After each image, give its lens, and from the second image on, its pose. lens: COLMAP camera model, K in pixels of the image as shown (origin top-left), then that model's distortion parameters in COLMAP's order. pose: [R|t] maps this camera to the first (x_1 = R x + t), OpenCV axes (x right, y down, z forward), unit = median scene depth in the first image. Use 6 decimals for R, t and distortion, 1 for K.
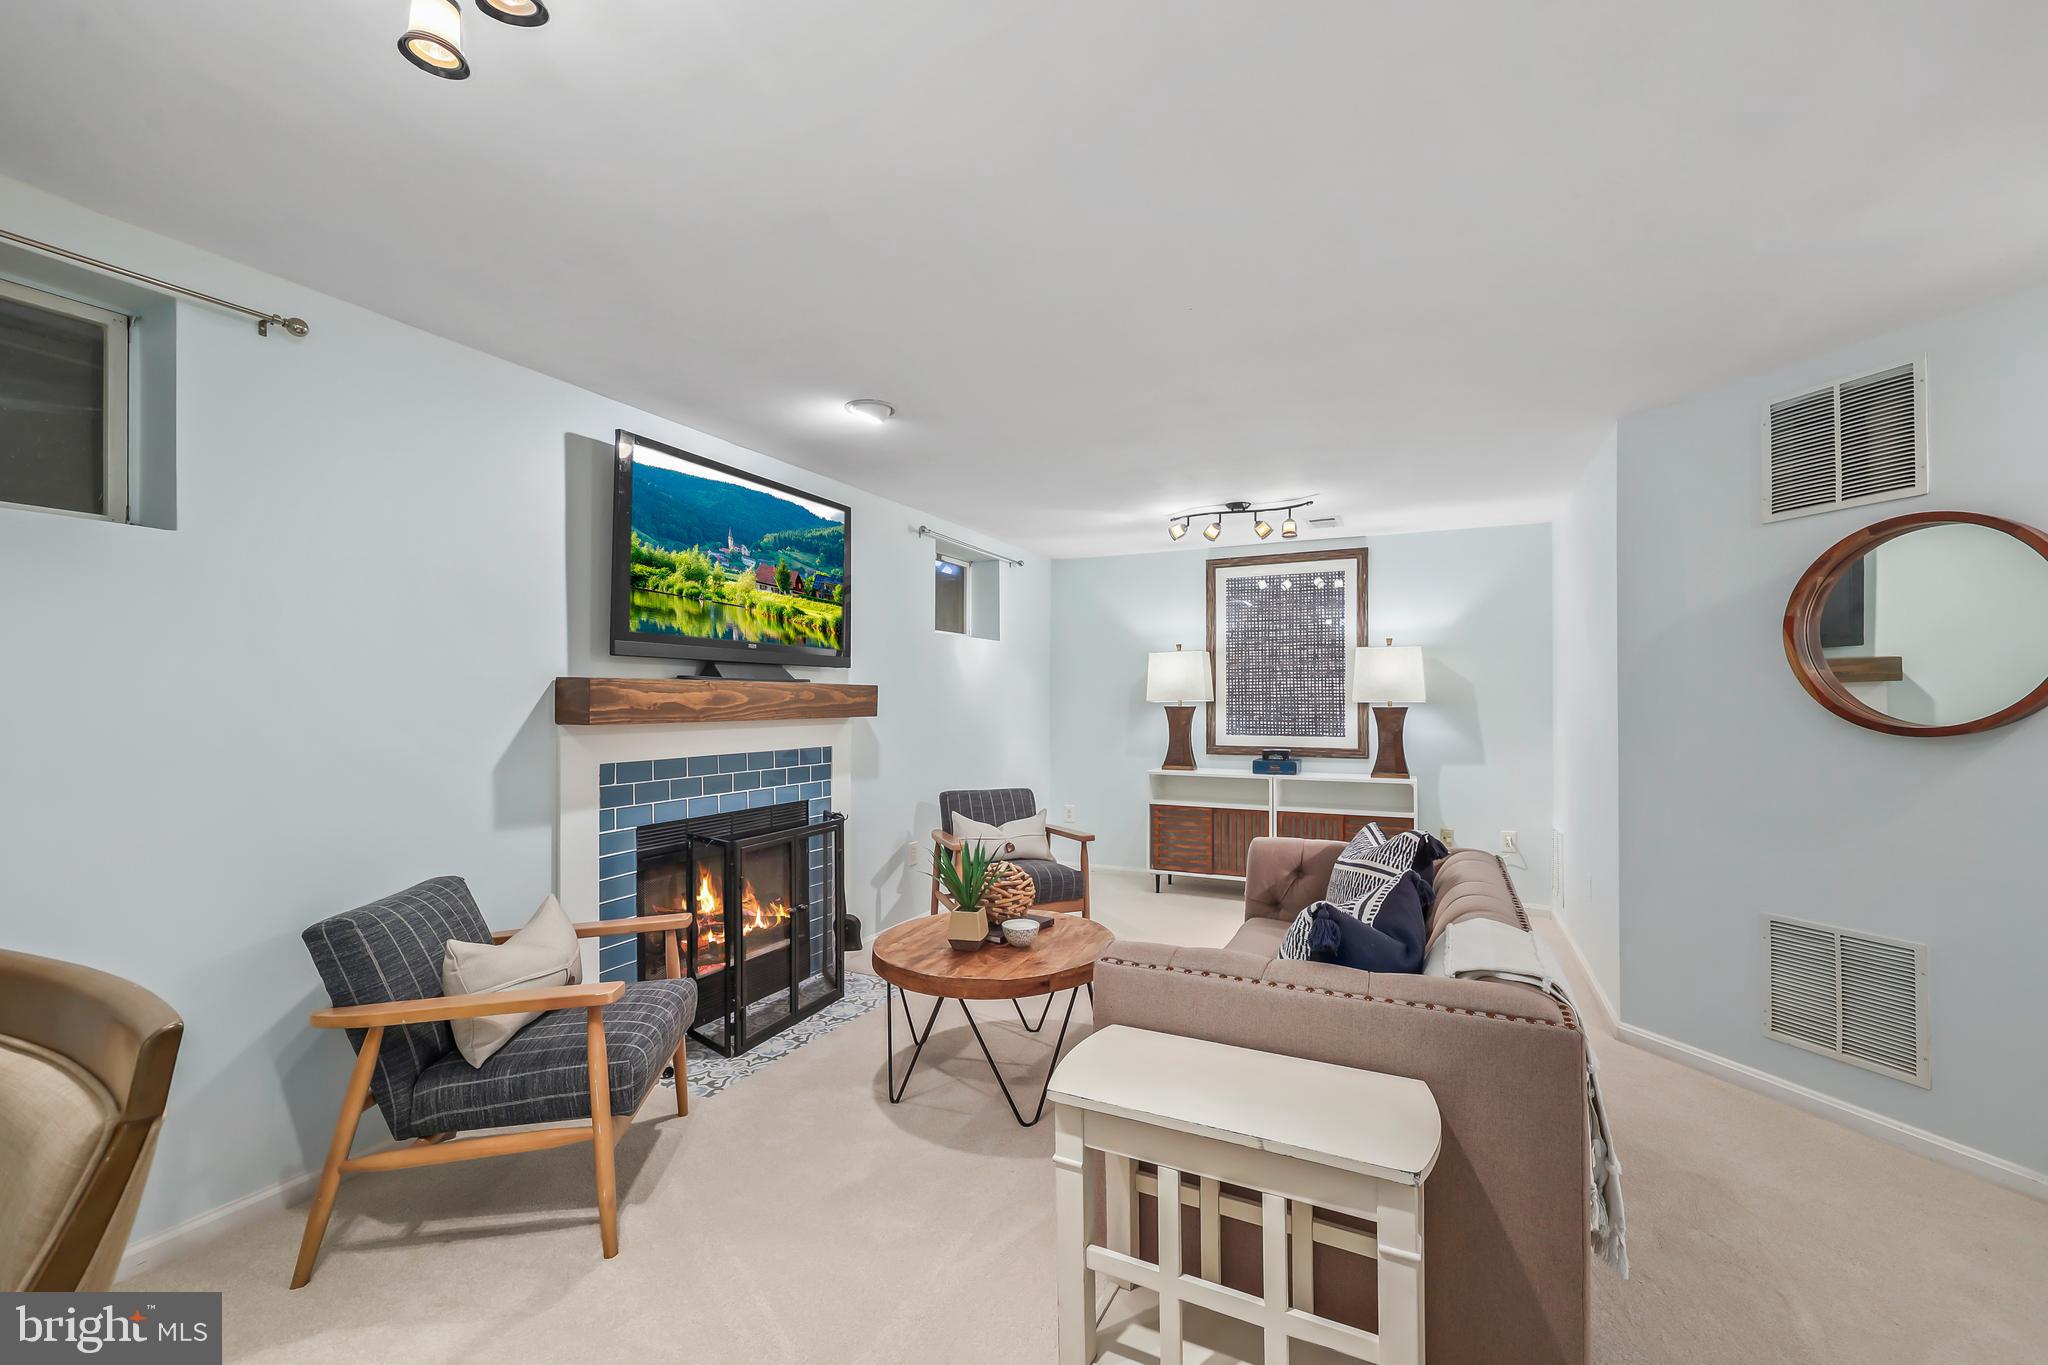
lens RADIAL K [[839.0, 0, 1019.2], [0, 839.0, 679.2], [0, 0, 1]] dist [-0.001511, 0.000090]
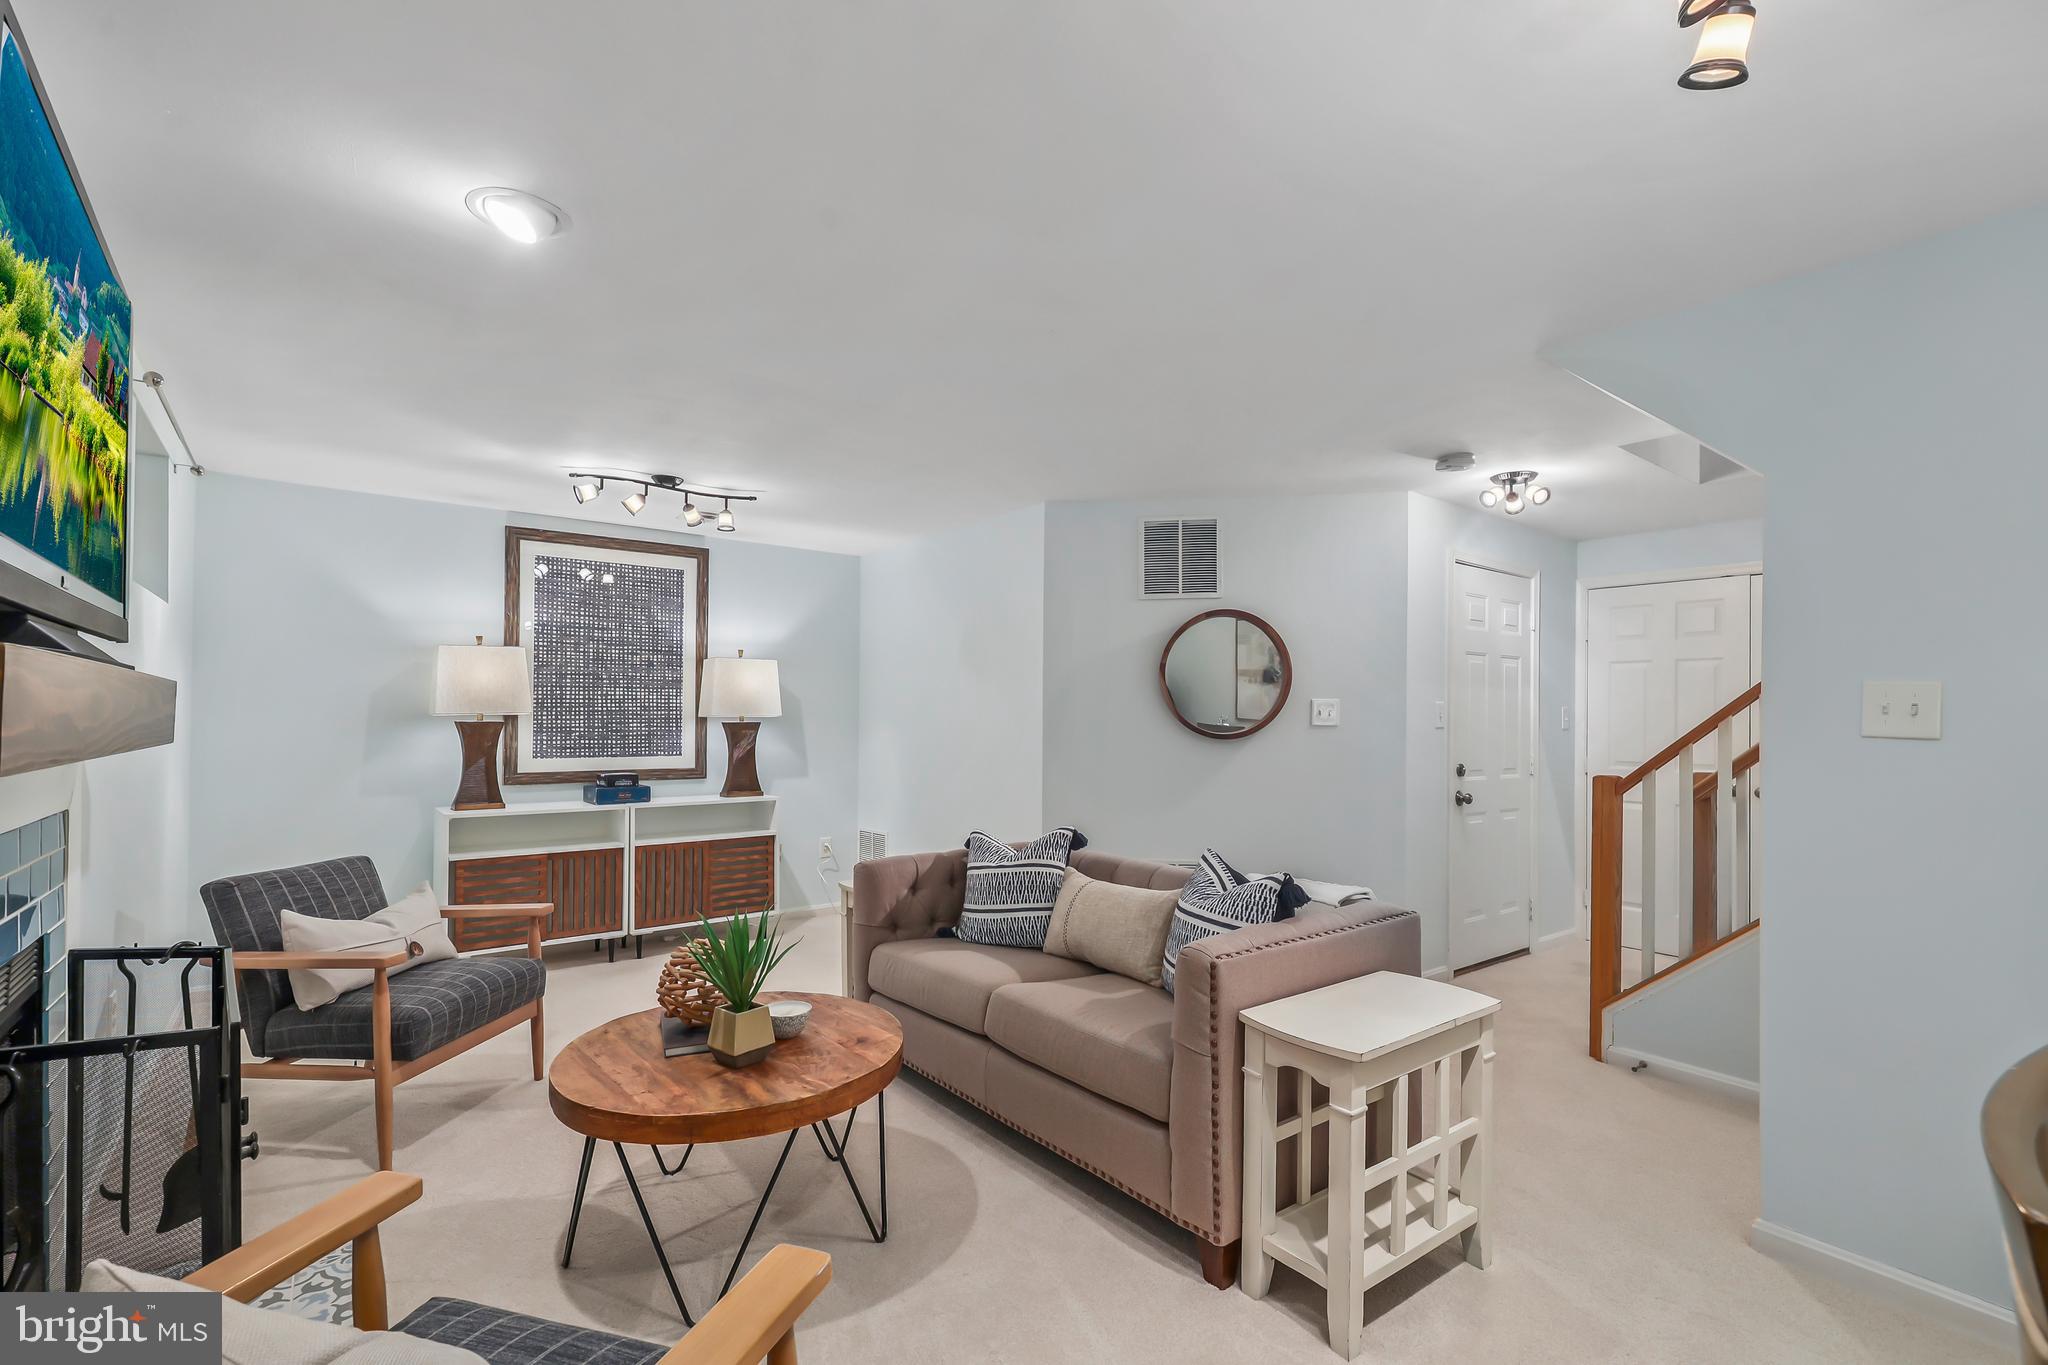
lens RADIAL K [[942.0, 0, 1029.3], [0, 942.0, 700.8], [0, 0, 1]] dist [0.001482, 0.000074]
pose [[0.426845, 0.018673, 0.904132, -0.369240], [-0.029598, 0.999540, -0.006670, 0.006166], [-0.903840, -0.023914, 0.427202, 0.237742]]
